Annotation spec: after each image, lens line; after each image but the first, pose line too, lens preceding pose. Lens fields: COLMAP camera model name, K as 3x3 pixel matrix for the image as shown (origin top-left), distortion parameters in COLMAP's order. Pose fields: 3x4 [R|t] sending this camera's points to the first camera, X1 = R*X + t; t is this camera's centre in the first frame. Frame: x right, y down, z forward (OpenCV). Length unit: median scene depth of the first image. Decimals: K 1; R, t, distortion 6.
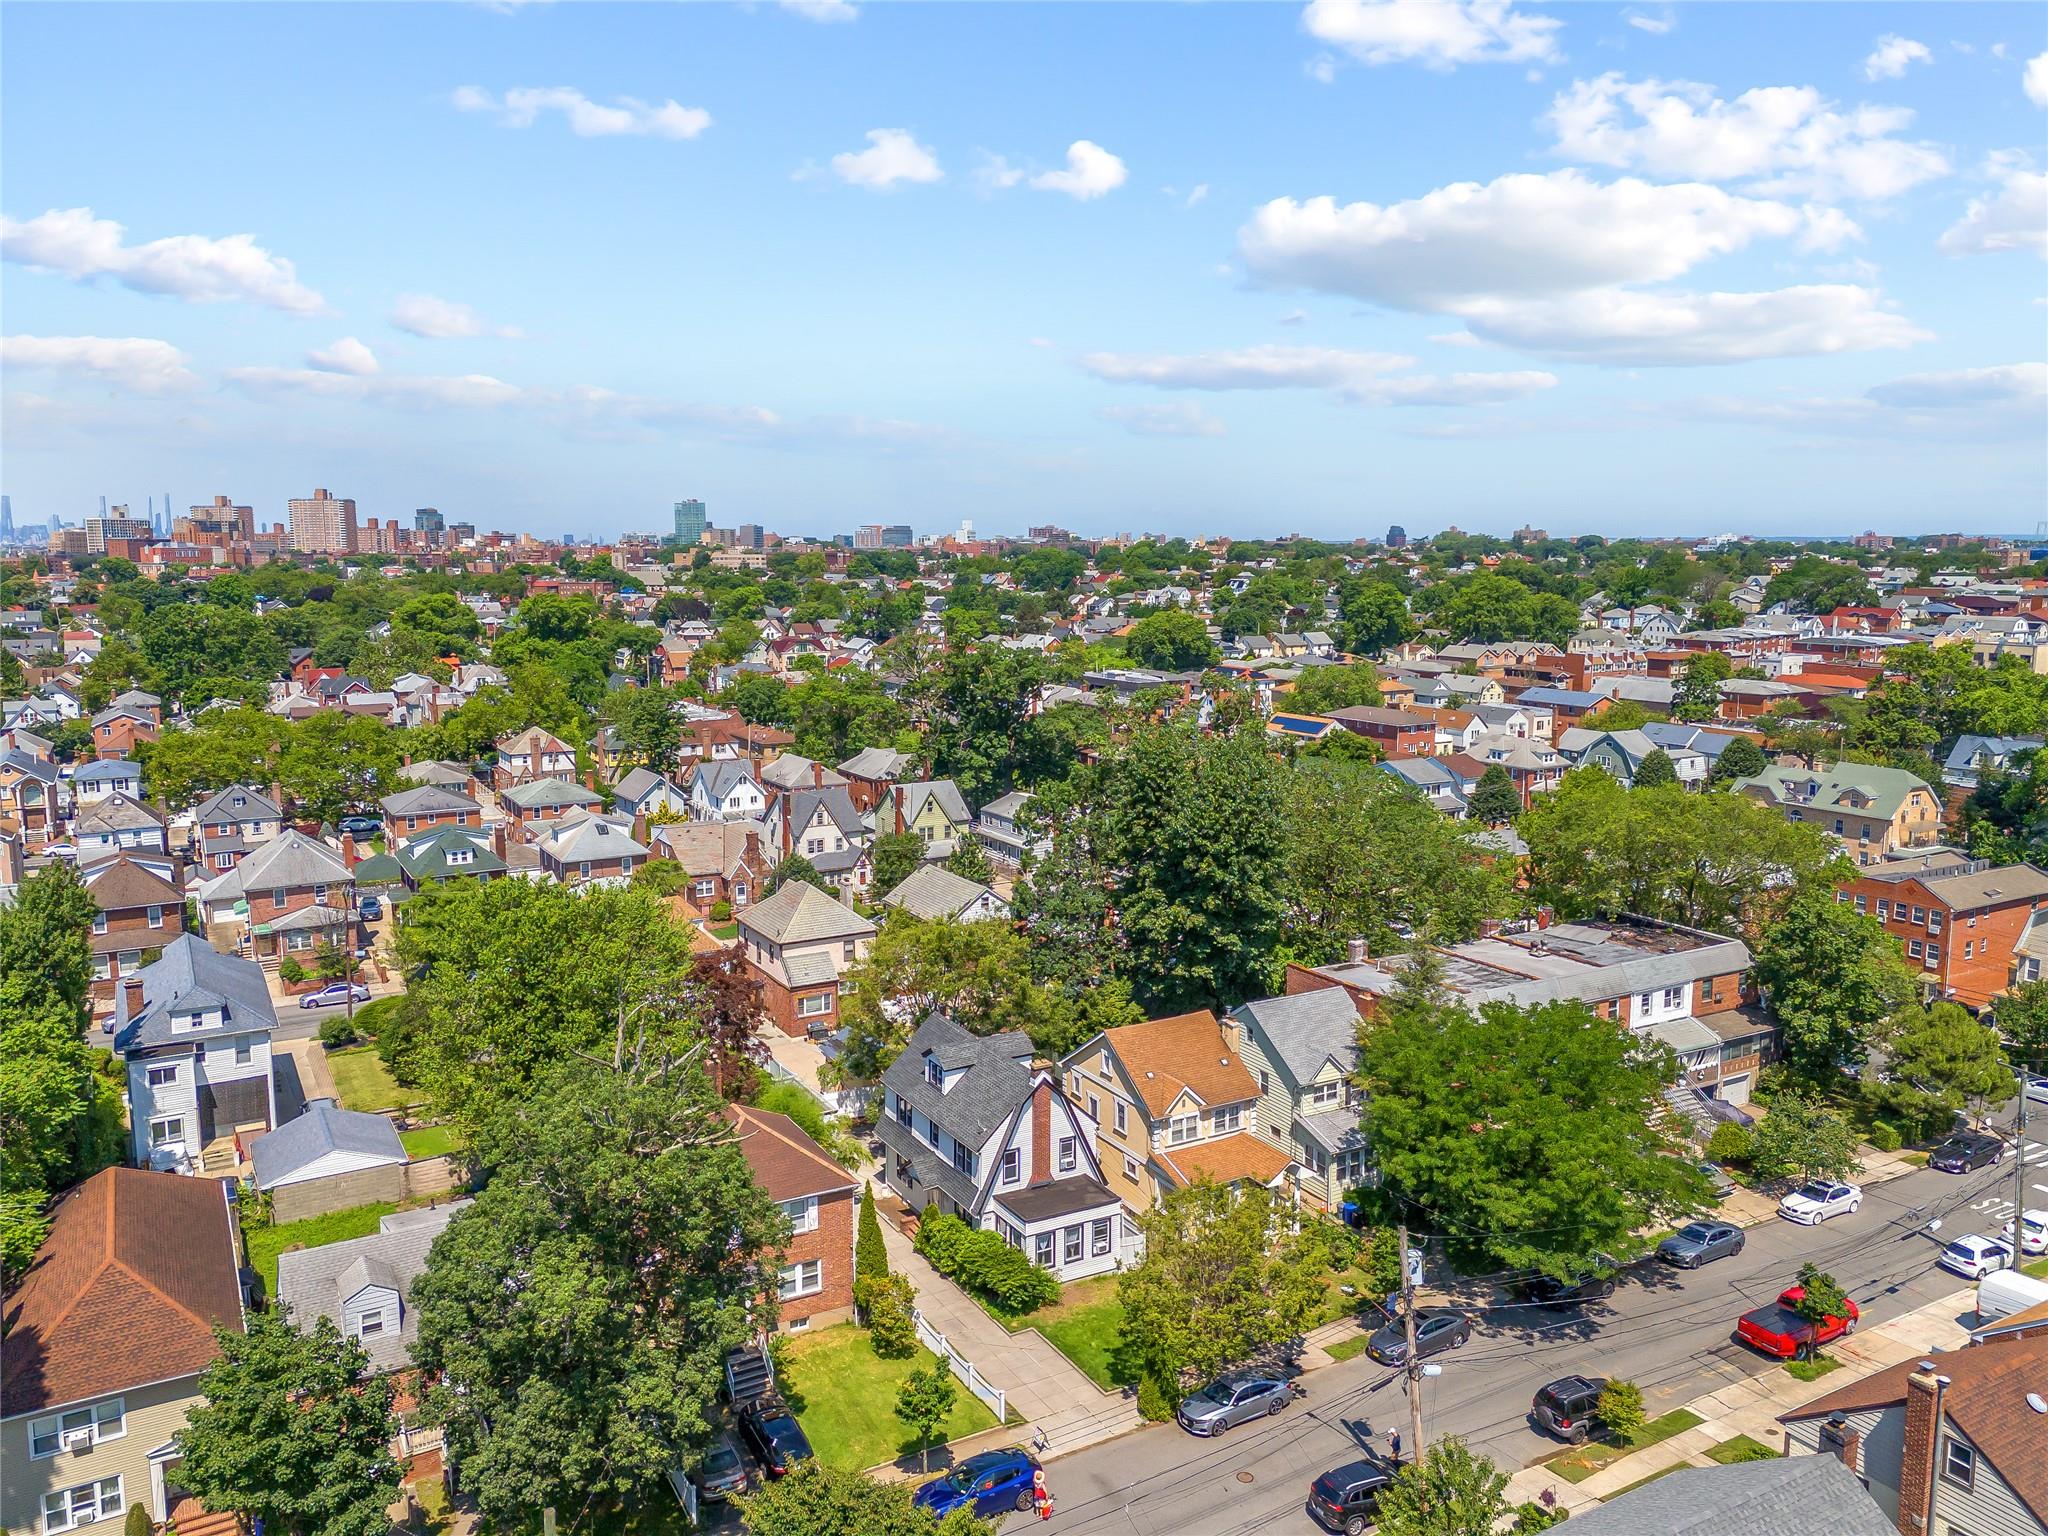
lens RADIAL K [[1493.7, 0, 1024.0], [0, 1493.7, 768.0], [0, 0, 1]] dist [0.092101, -0.090663]
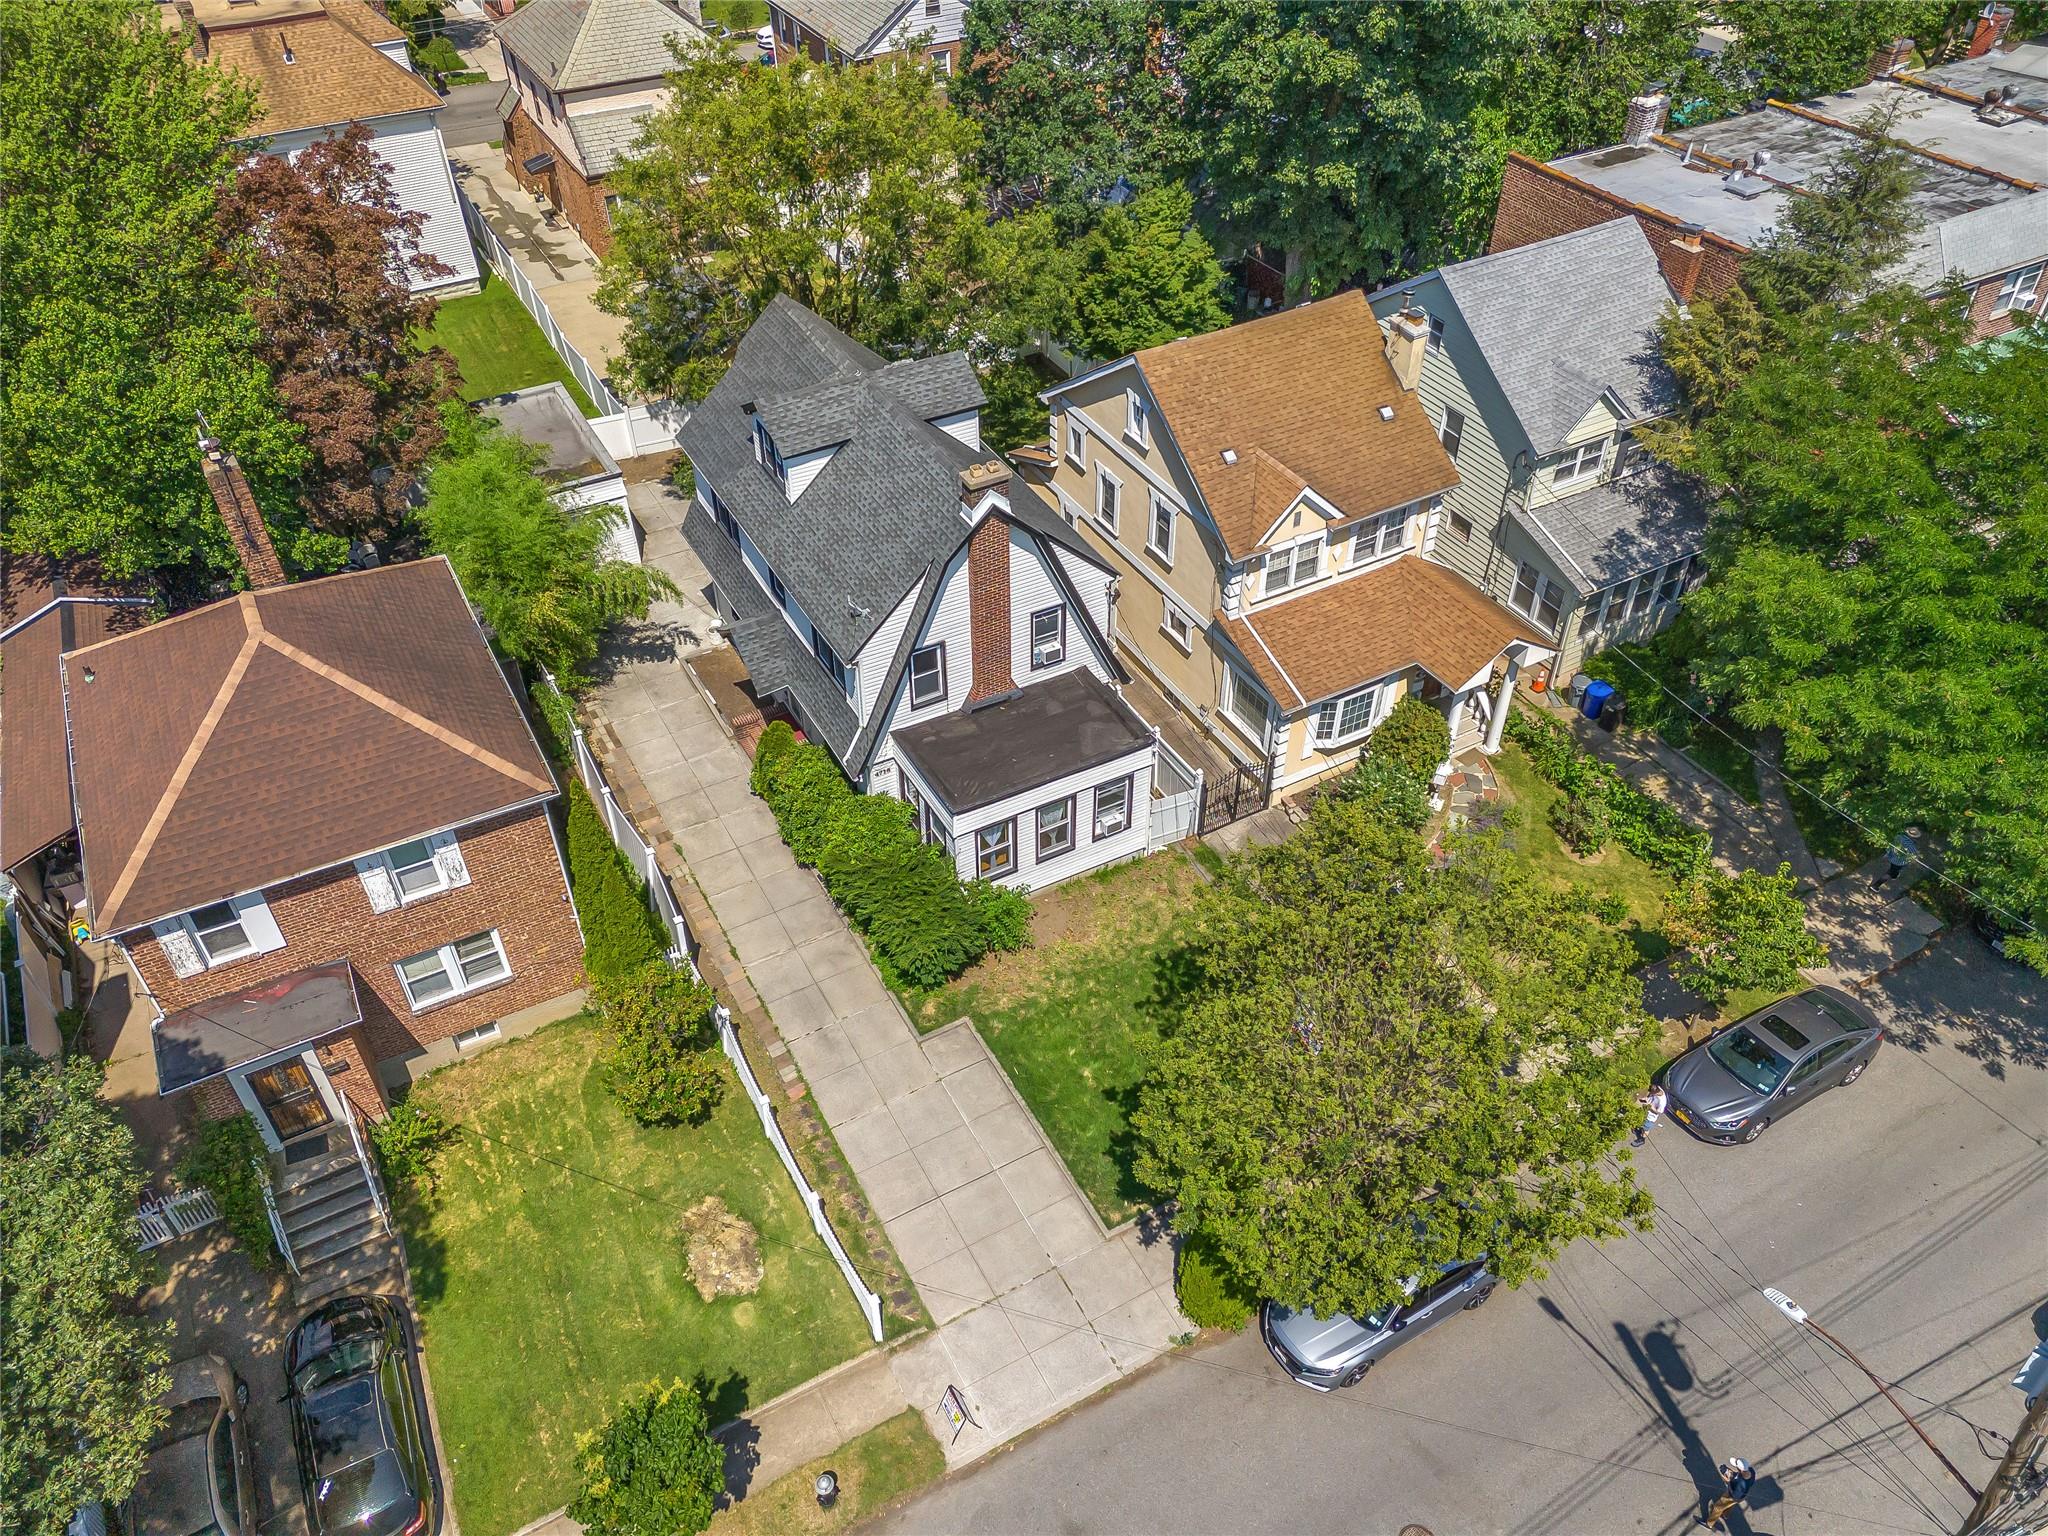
lens RADIAL K [[1508.9, 0, 1030.3], [0, 1508.9, 764.4], [0, 0, 1]] dist [0.076456, -0.072819]
pose [[0.999888, 0.003488, -0.014571, 0.027418], [0.004949, 0.841016, 0.540988, 0.027620], [0.014141, -0.540999, 0.840904, 0.514469]]
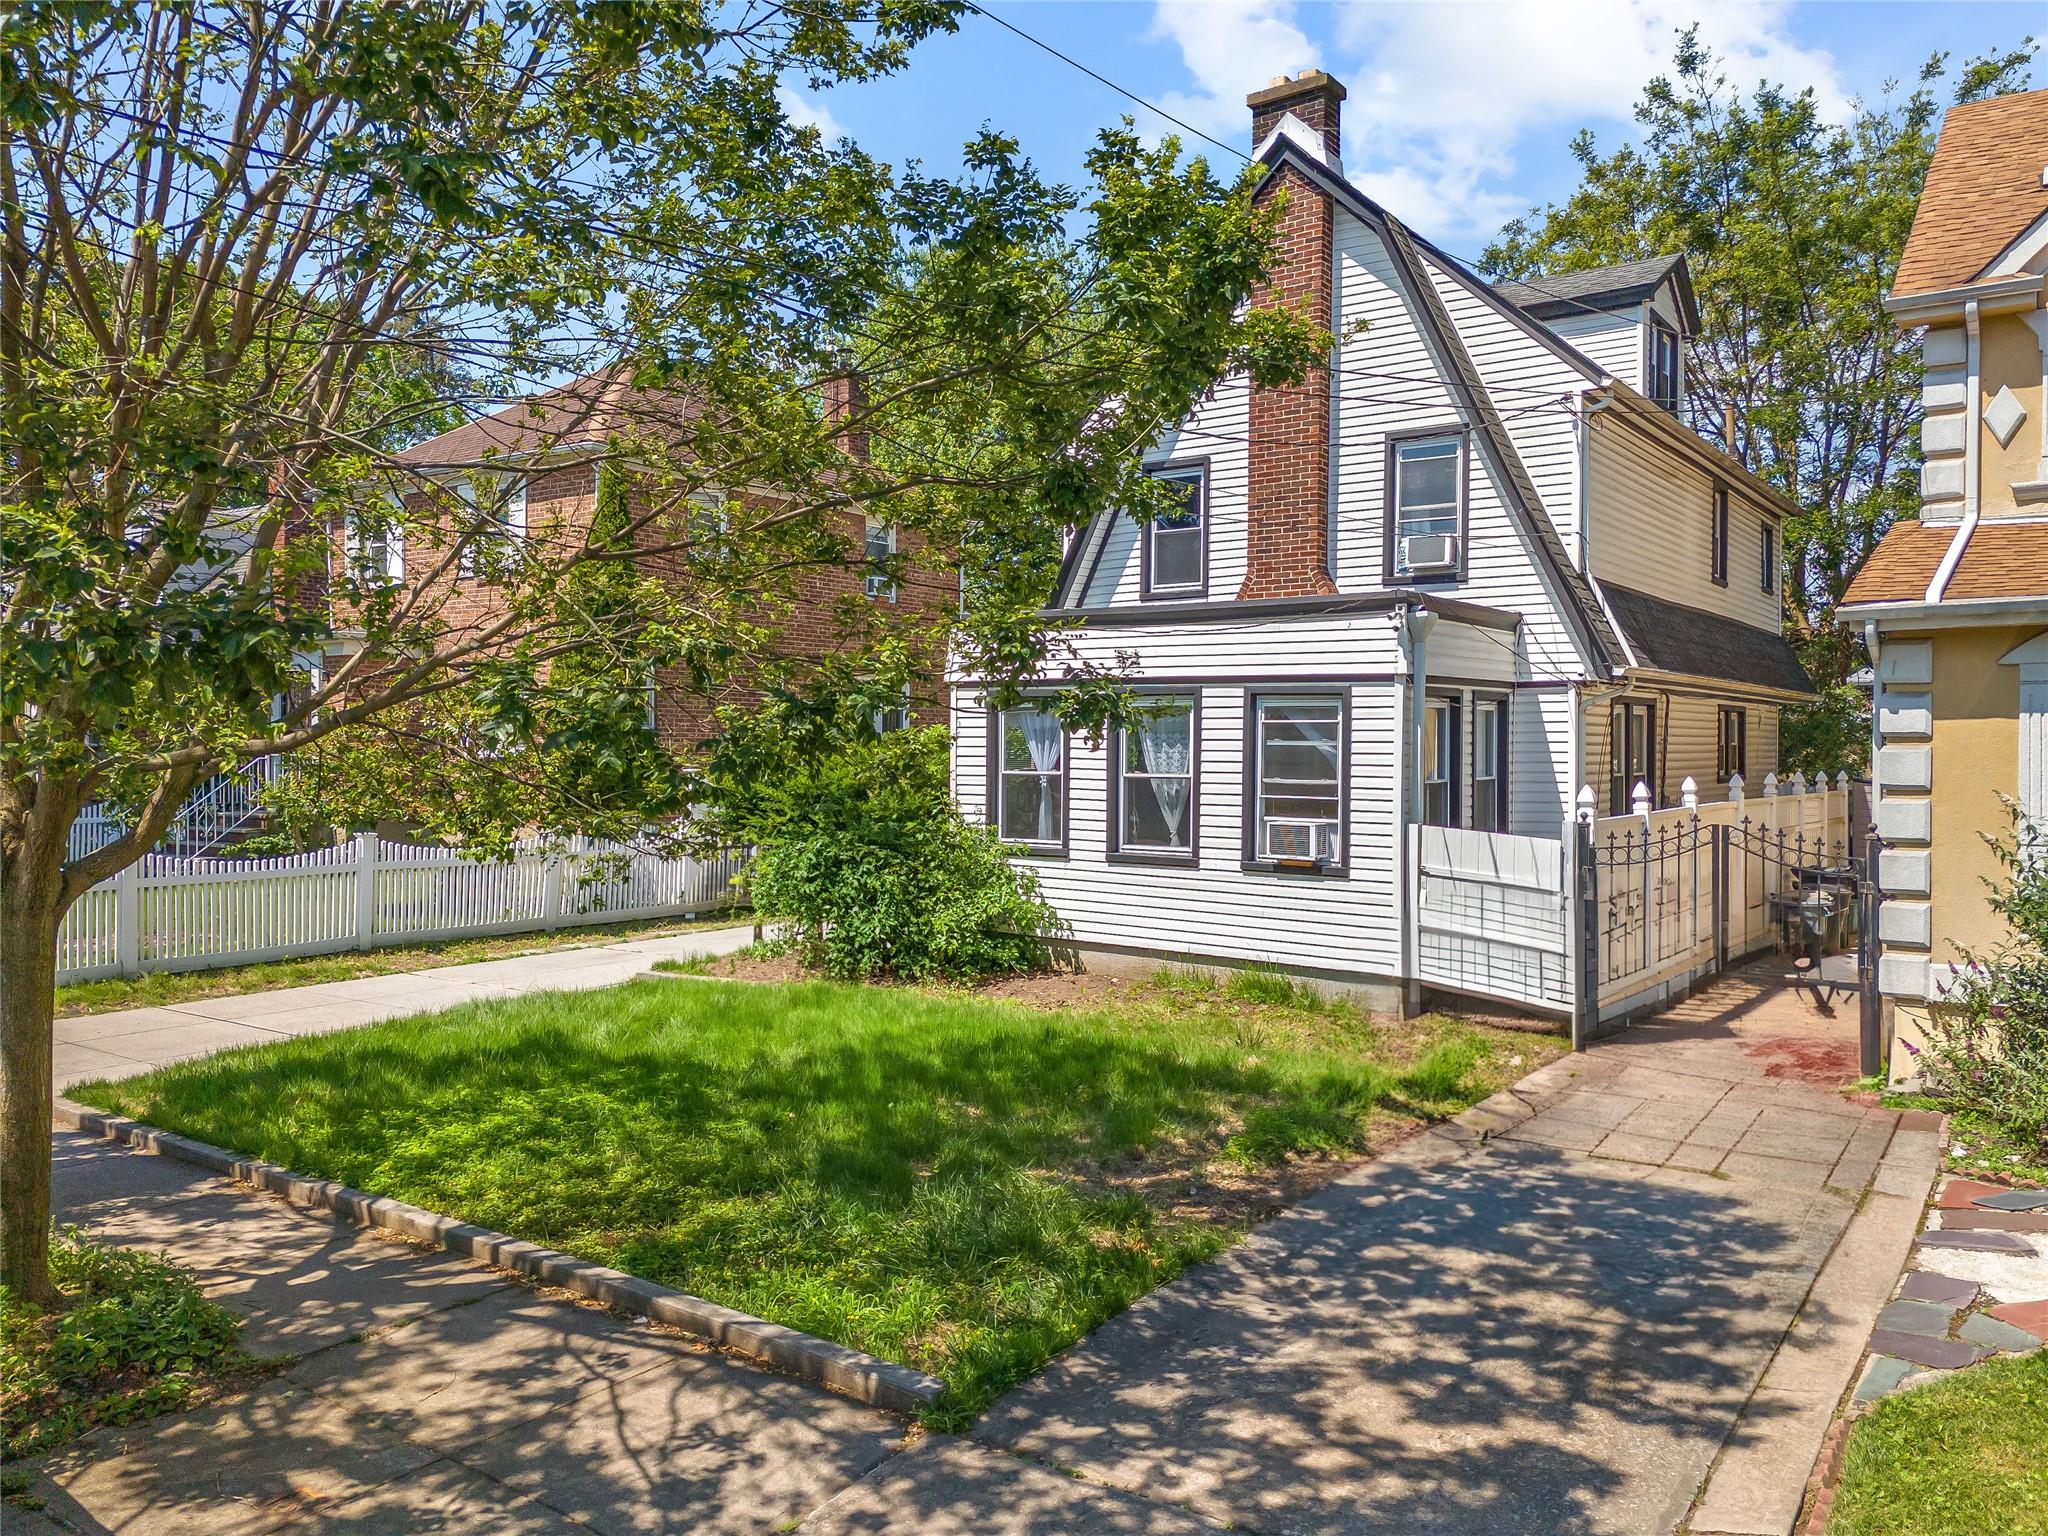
lens RADIAL K [[1493.7, 0, 1024.0], [0, 1493.7, 768.0], [0, 0, 1]] dist [0.092101, -0.090663]
pose [[0.419001, 0.007489, -0.907955, 0.185338], [-0.134852, 0.989389, -0.054071, 0.282154], [0.897916, 0.145096, 0.415565, 0.771449]]
